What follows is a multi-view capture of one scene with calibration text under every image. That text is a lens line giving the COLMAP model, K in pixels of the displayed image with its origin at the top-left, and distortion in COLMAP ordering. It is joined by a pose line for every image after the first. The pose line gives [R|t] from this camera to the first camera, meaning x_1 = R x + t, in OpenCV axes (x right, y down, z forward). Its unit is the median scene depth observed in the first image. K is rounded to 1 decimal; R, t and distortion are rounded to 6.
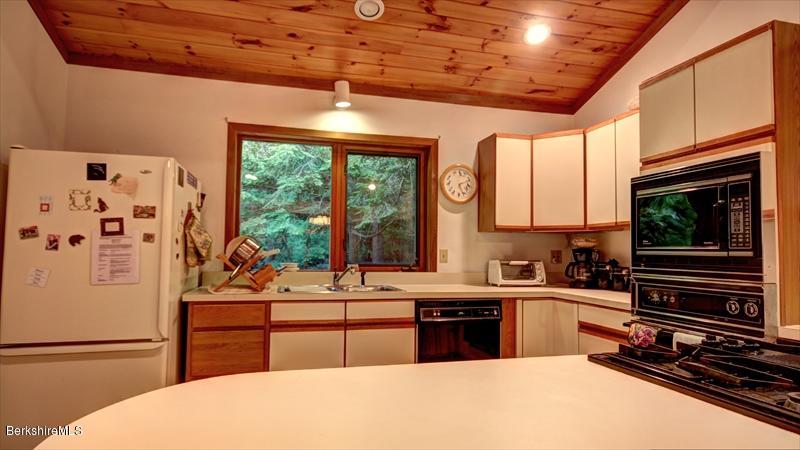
lens RADIAL K [[454.5, 0, 403.3], [0, 454.5, 233.6], [0, 0, 1]] dist [0.010497, 0.008640]
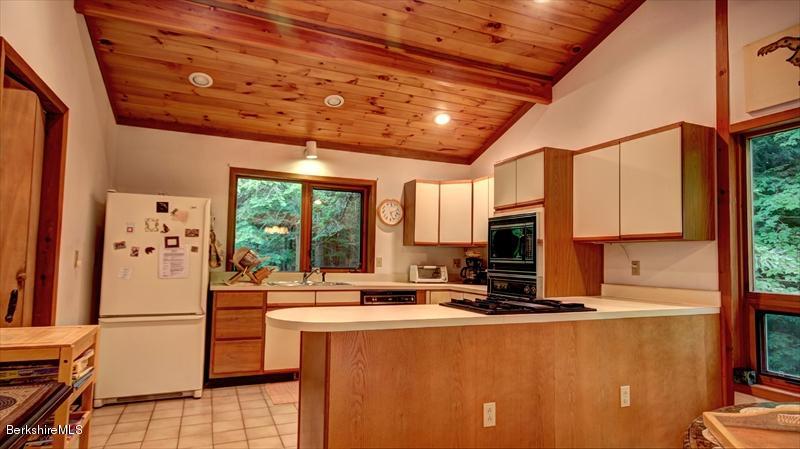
lens RADIAL K [[454.5, 0, 404.8], [0, 454.5, 232.4], [0, 0, 1]] dist [0.010497, 0.008640]
pose [[0.988776, 0.017902, 0.148329, -0.055311], [-0.015677, 0.999747, -0.016154, -0.027059], [-0.148580, 0.013647, 0.988806, -0.518218]]
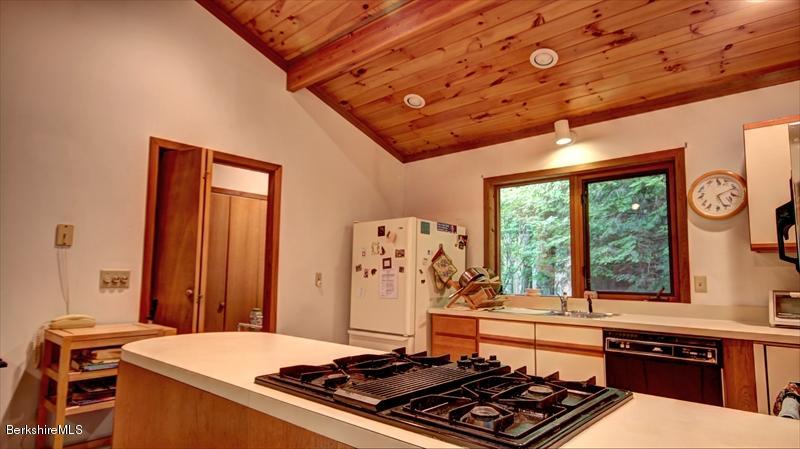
lens RADIAL K [[454.5, 0, 400.0], [0, 454.5, 234.5], [0, 0, 1]] dist [0.010497, 0.008640]
pose [[0.551086, -0.081532, -0.830456, 0.581563], [0.031541, 0.996539, -0.076907, 0.006787], [0.833852, 0.016189, 0.551750, 0.095813]]
